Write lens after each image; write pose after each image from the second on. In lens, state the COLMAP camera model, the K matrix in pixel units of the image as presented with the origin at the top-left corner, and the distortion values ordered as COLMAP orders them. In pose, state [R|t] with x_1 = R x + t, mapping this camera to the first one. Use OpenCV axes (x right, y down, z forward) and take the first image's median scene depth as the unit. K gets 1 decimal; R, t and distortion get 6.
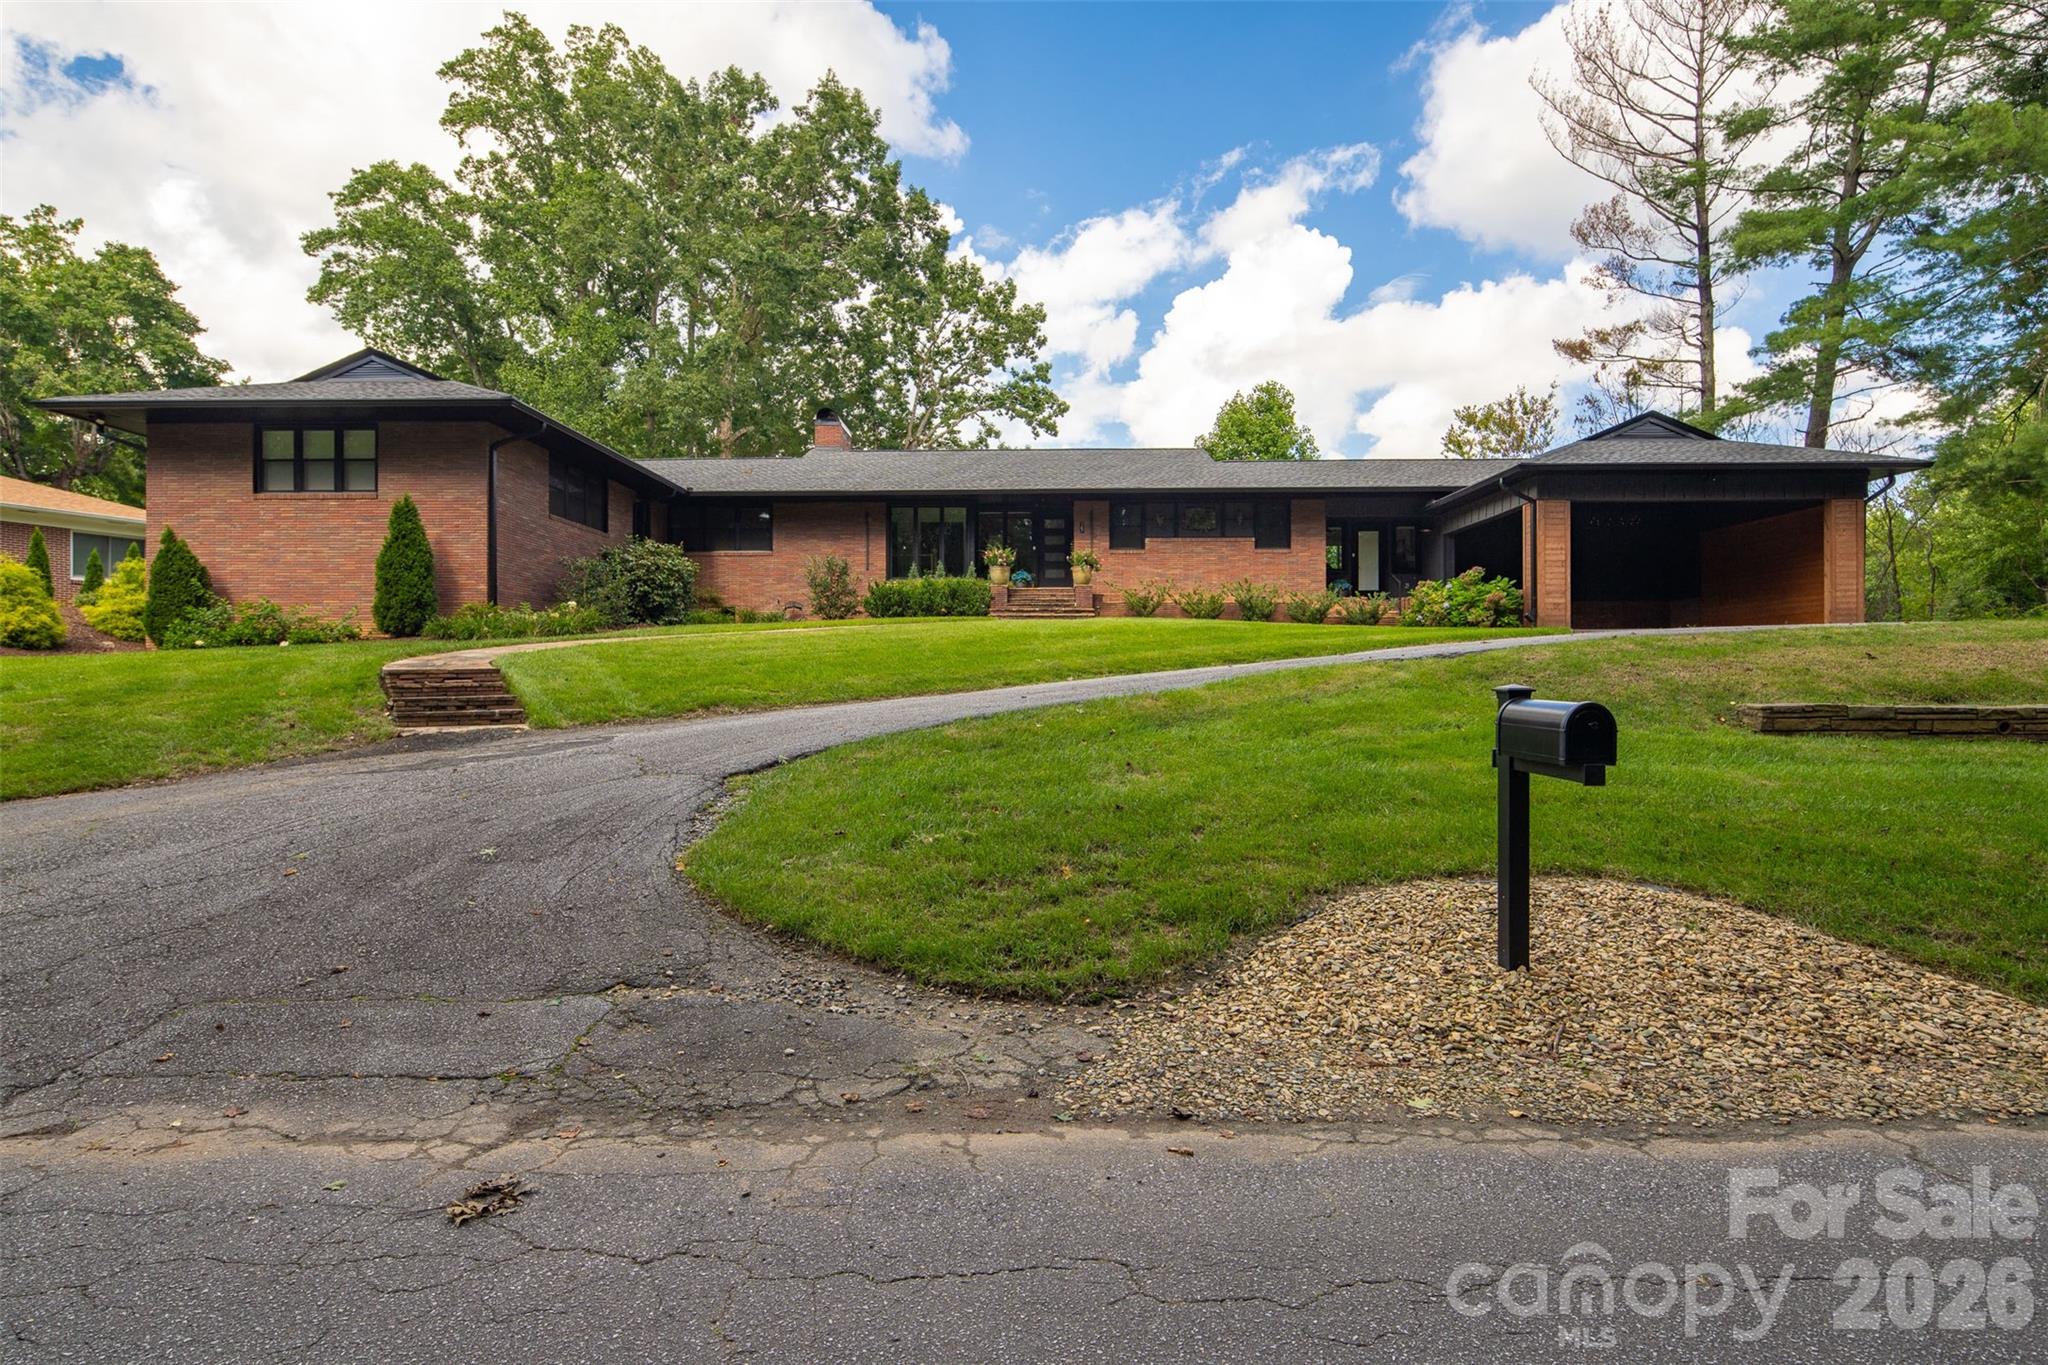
lens RADIAL K [[997.5, 0, 1025.4], [0, 997.5, 691.5], [0, 0, 1]] dist [0.003041, -0.000355]
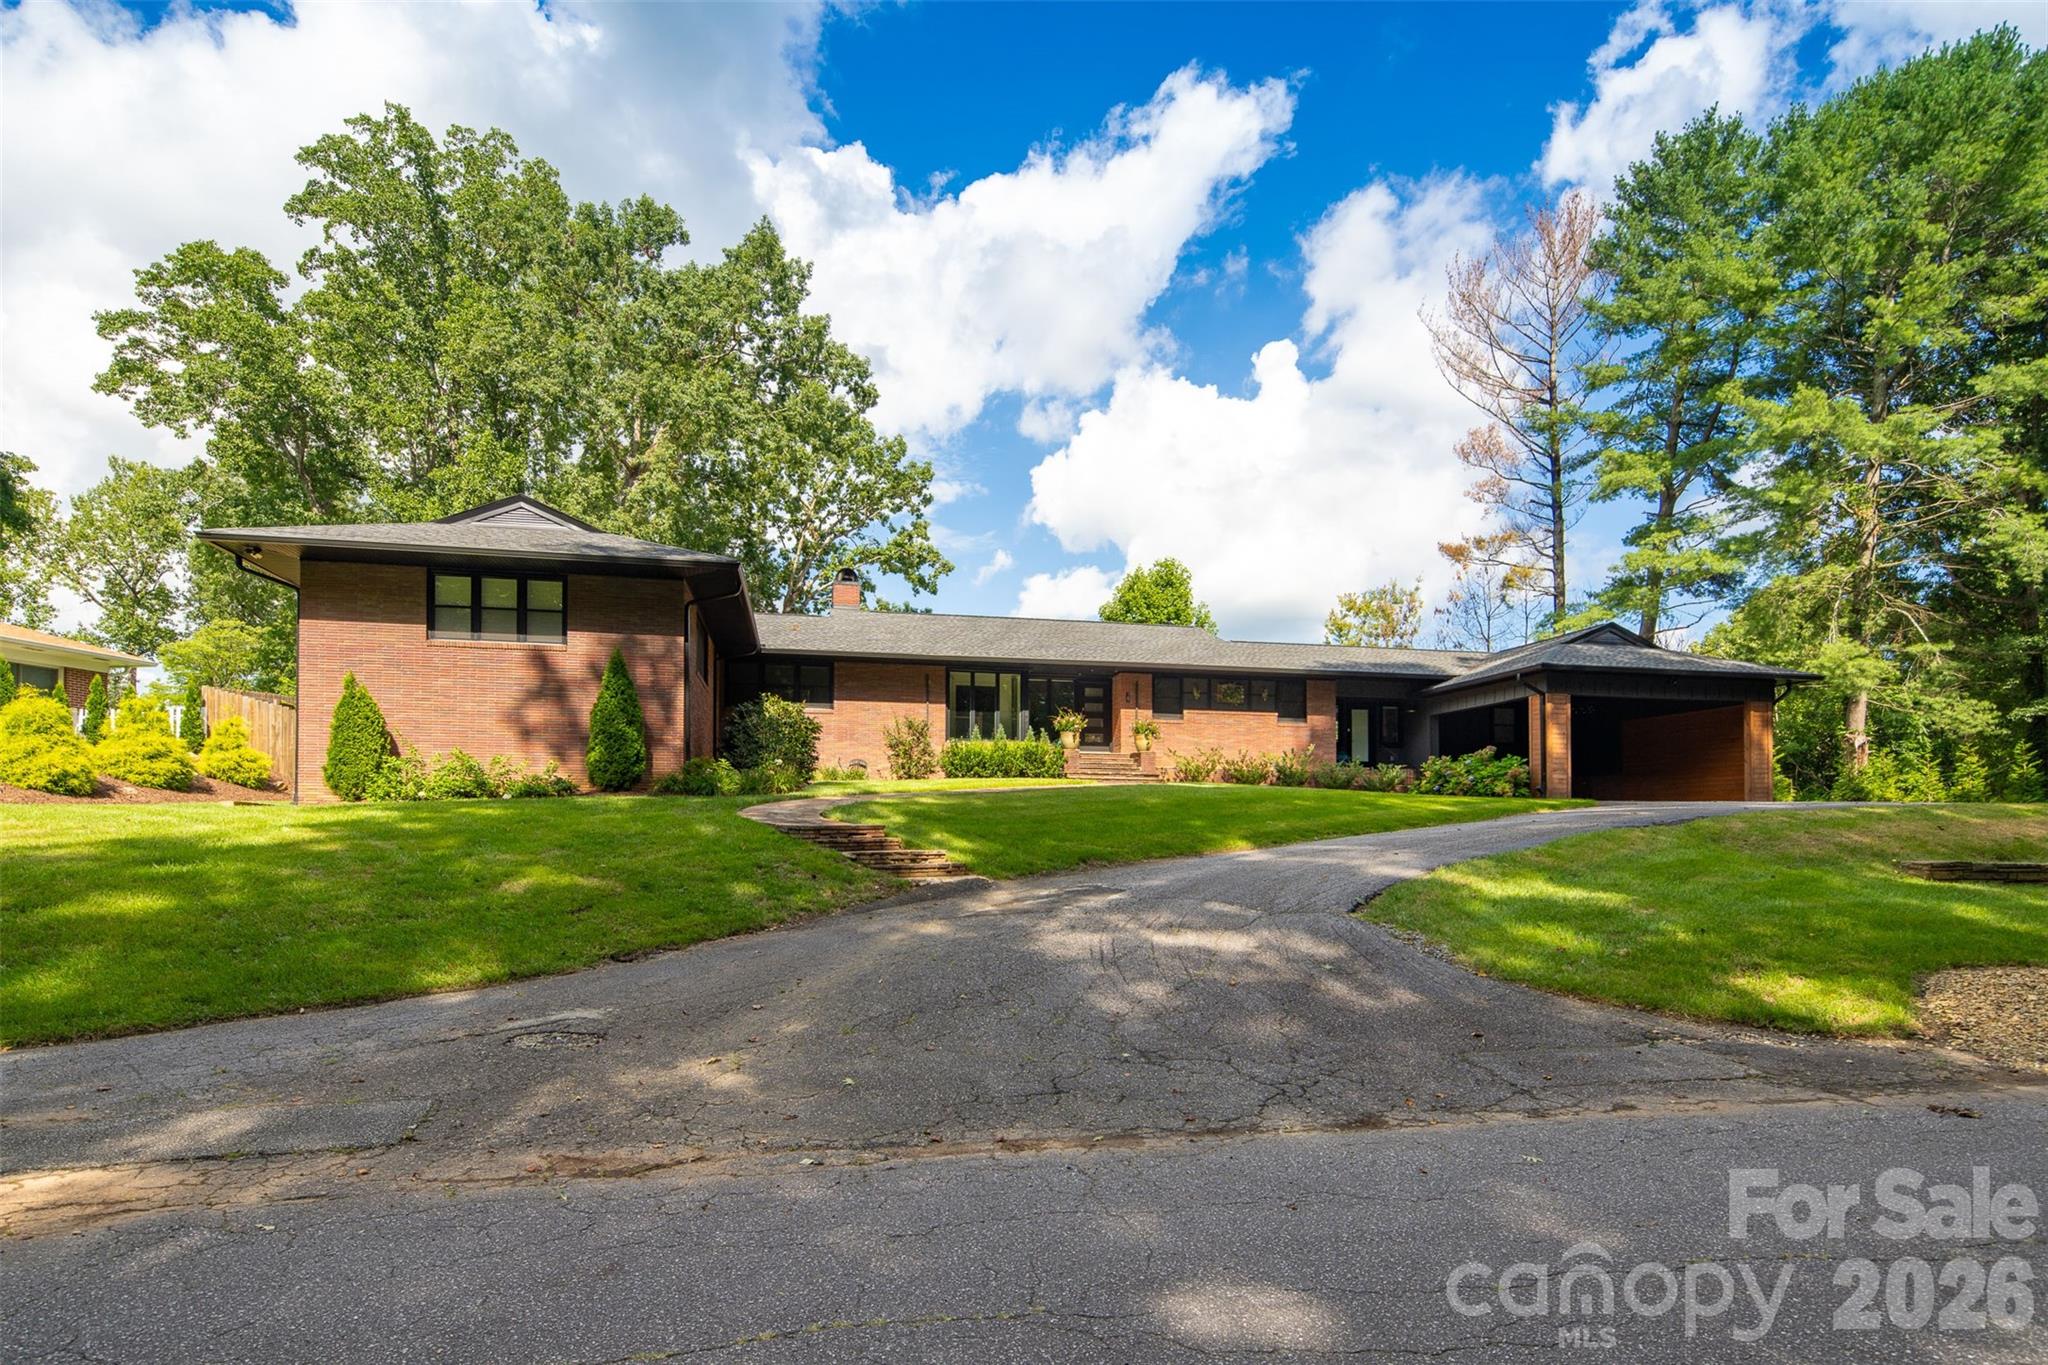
lens RADIAL K [[1015.7, 0, 1025.5], [0, 1015.7, 837.1], [0, 0, 1]] dist [0.003088, 0.000415]
pose [[0.978391, 0.008263, 0.206597, -0.175370], [-0.006070, 0.999918, -0.011248, 0.000448], [-0.206673, 0.009751, 0.978362, -0.036716]]
